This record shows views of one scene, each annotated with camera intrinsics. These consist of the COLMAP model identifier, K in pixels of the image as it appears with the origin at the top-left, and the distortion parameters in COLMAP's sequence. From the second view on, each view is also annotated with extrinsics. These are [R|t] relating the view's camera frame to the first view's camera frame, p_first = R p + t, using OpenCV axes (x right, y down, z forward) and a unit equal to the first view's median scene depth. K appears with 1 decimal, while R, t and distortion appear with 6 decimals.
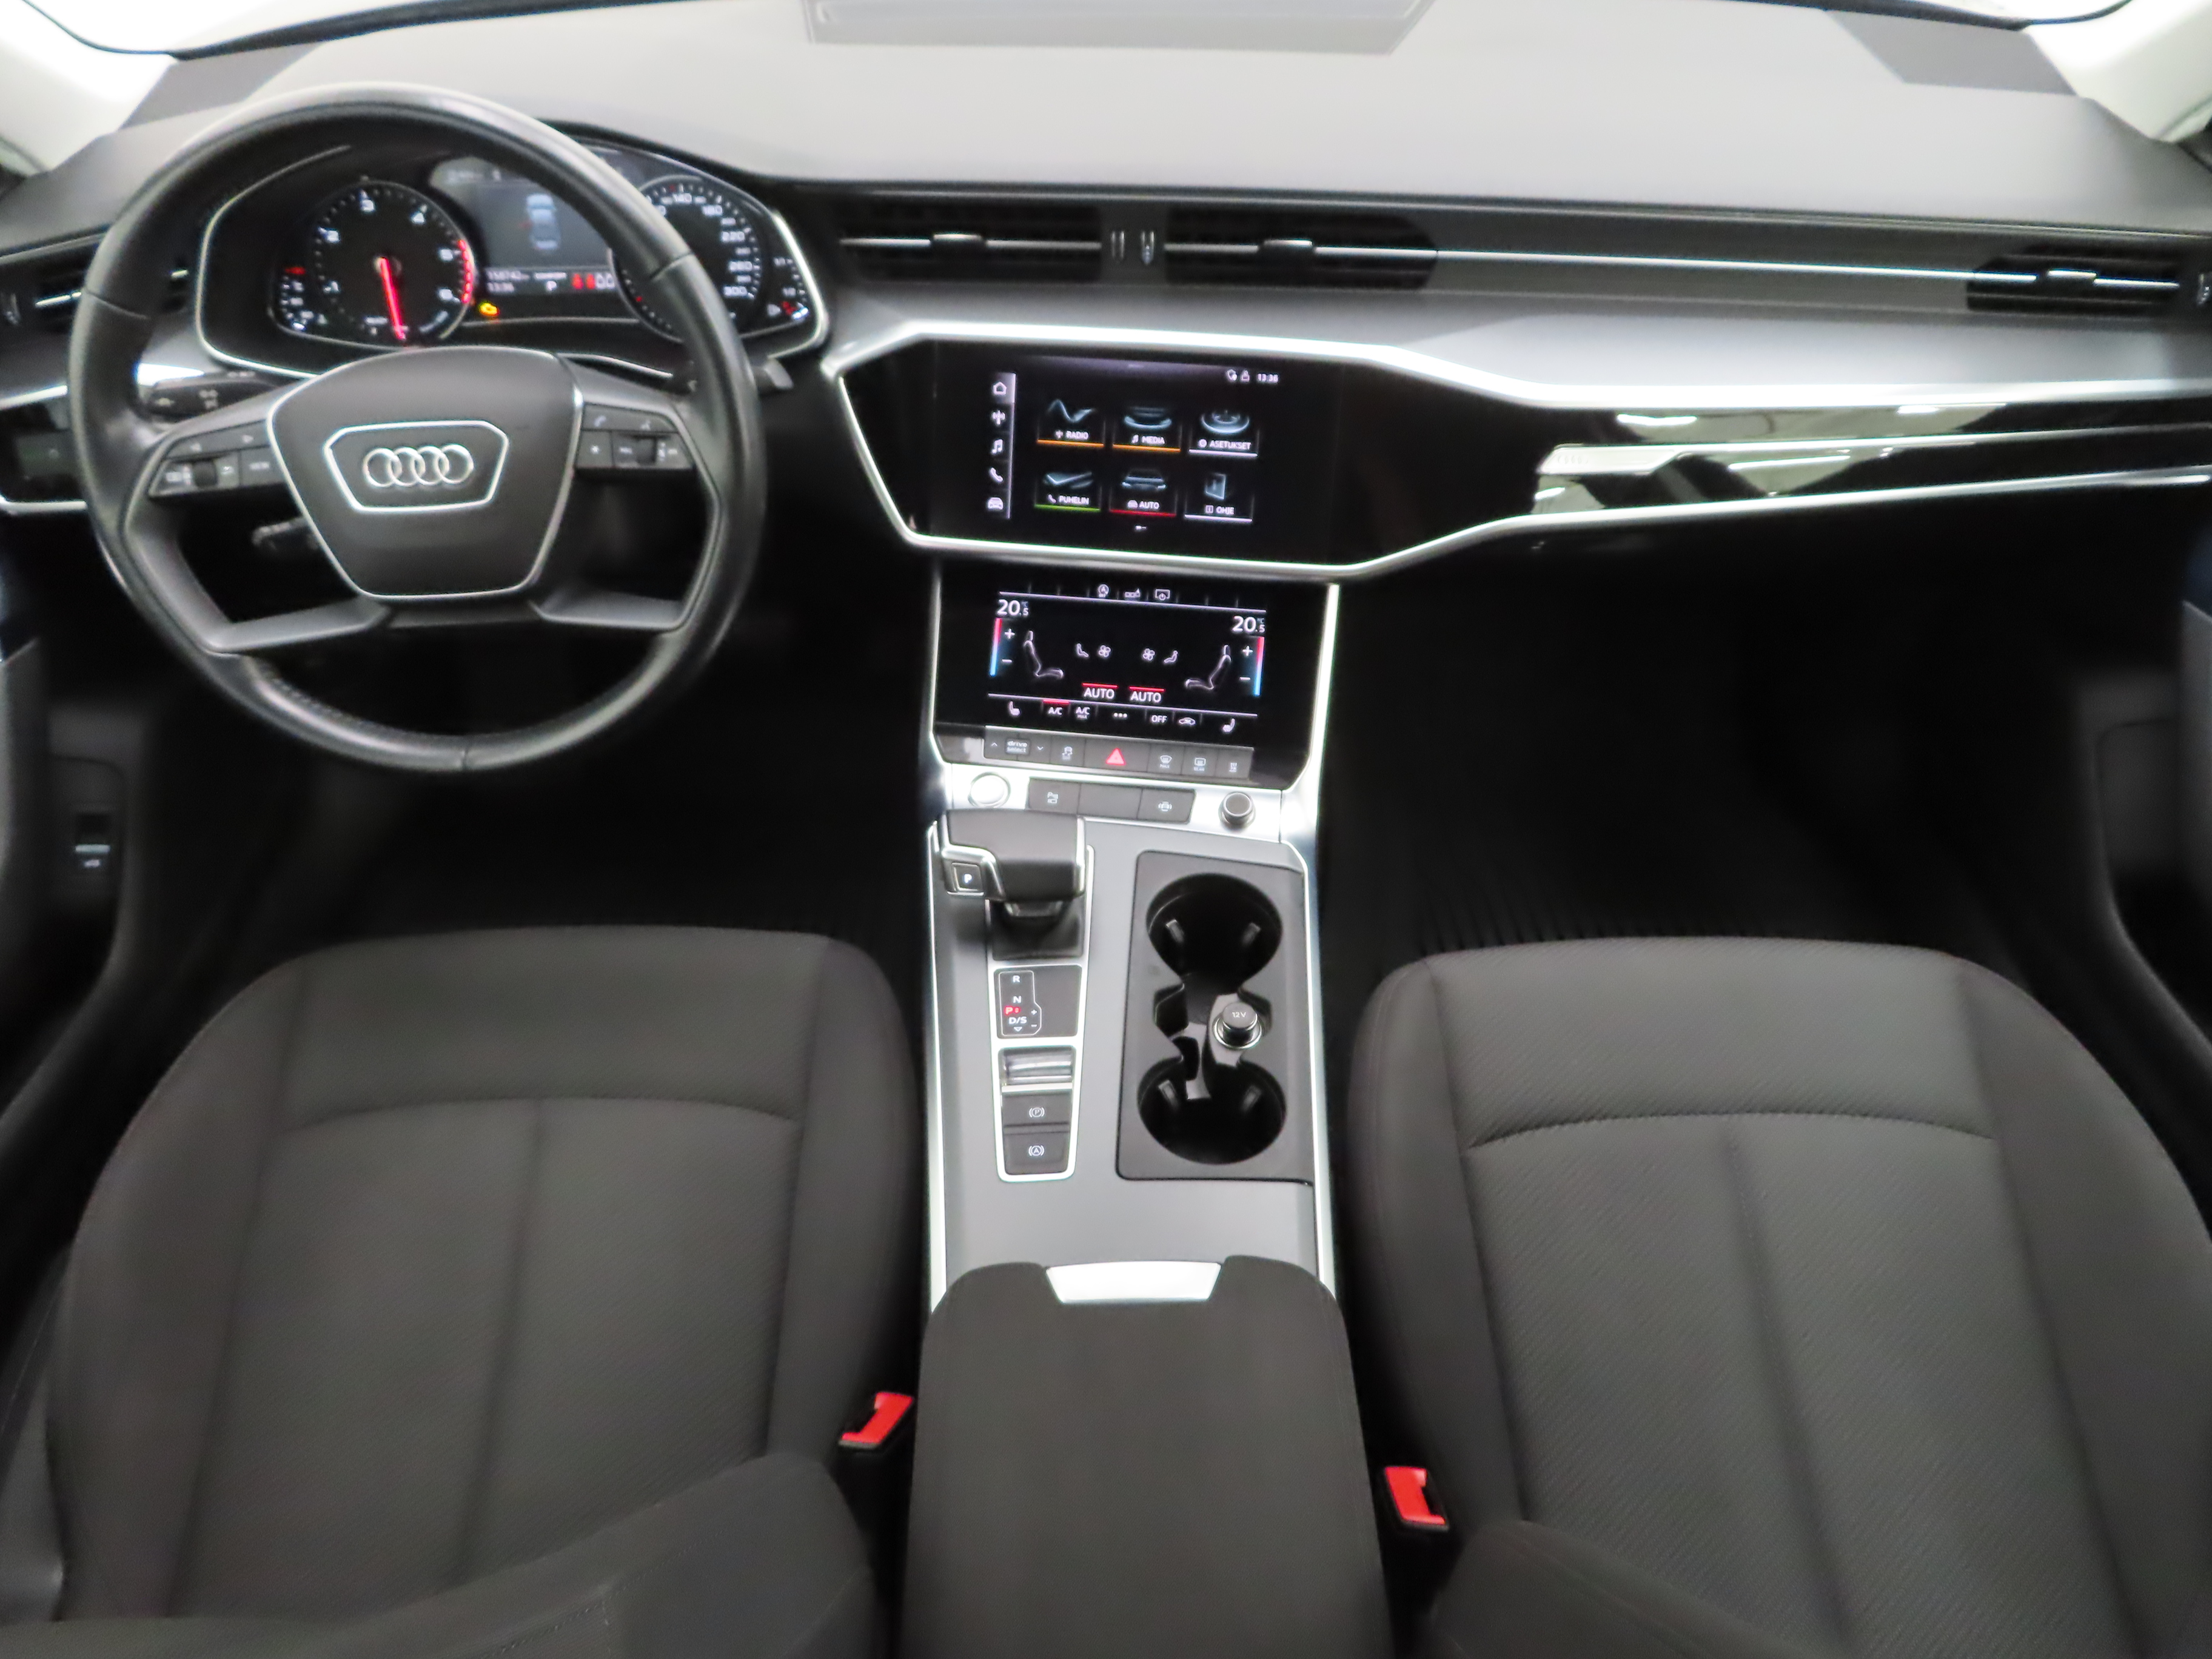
lens RADIAL K [[1570.6, 0, 1106.0], [0, 1570.6, 829.5], [0, 0, 1]] dist [-0.016851, 0.006333]
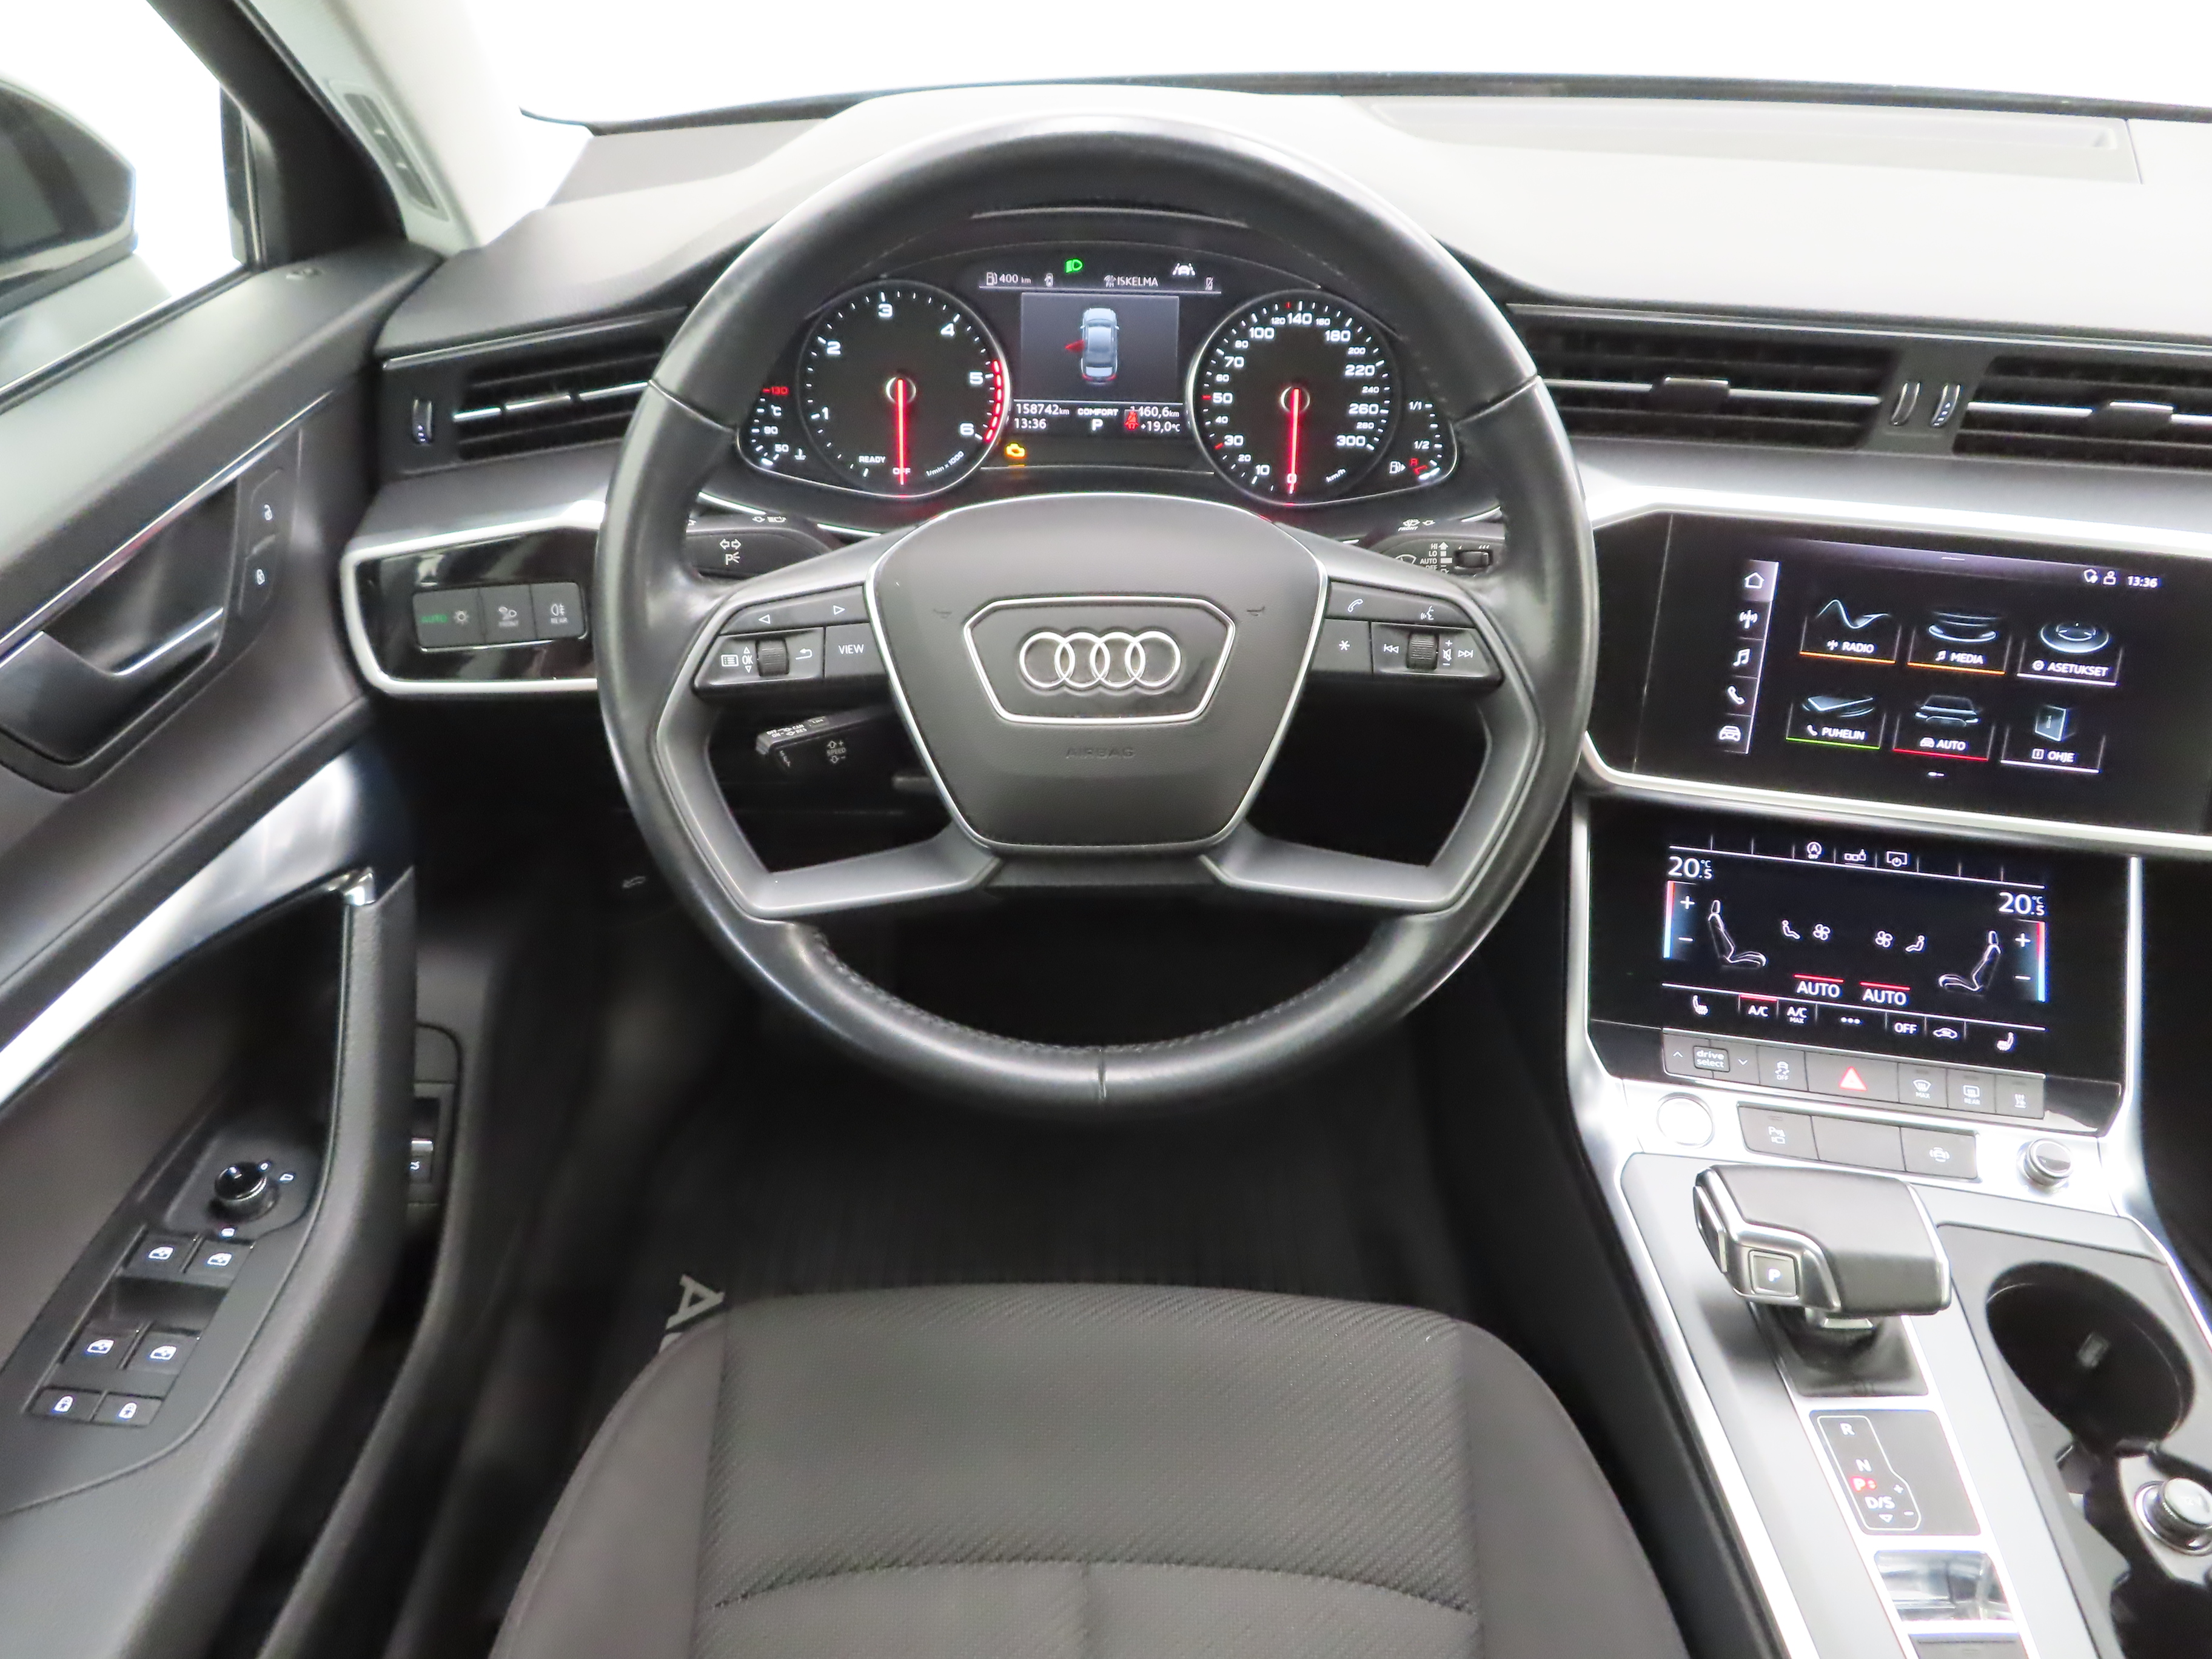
lens RADIAL K [[1570.6, 0, 1106.0], [0, 1570.6, 829.5], [0, 0, 1]] dist [-0.016851, 0.006333]
pose [[0.999286, 0.037780, -0.000339, -0.356267], [-0.037568, 0.992646, -0.115080, -0.066755], [-0.004011, 0.115011, 0.993356, 0.274259]]
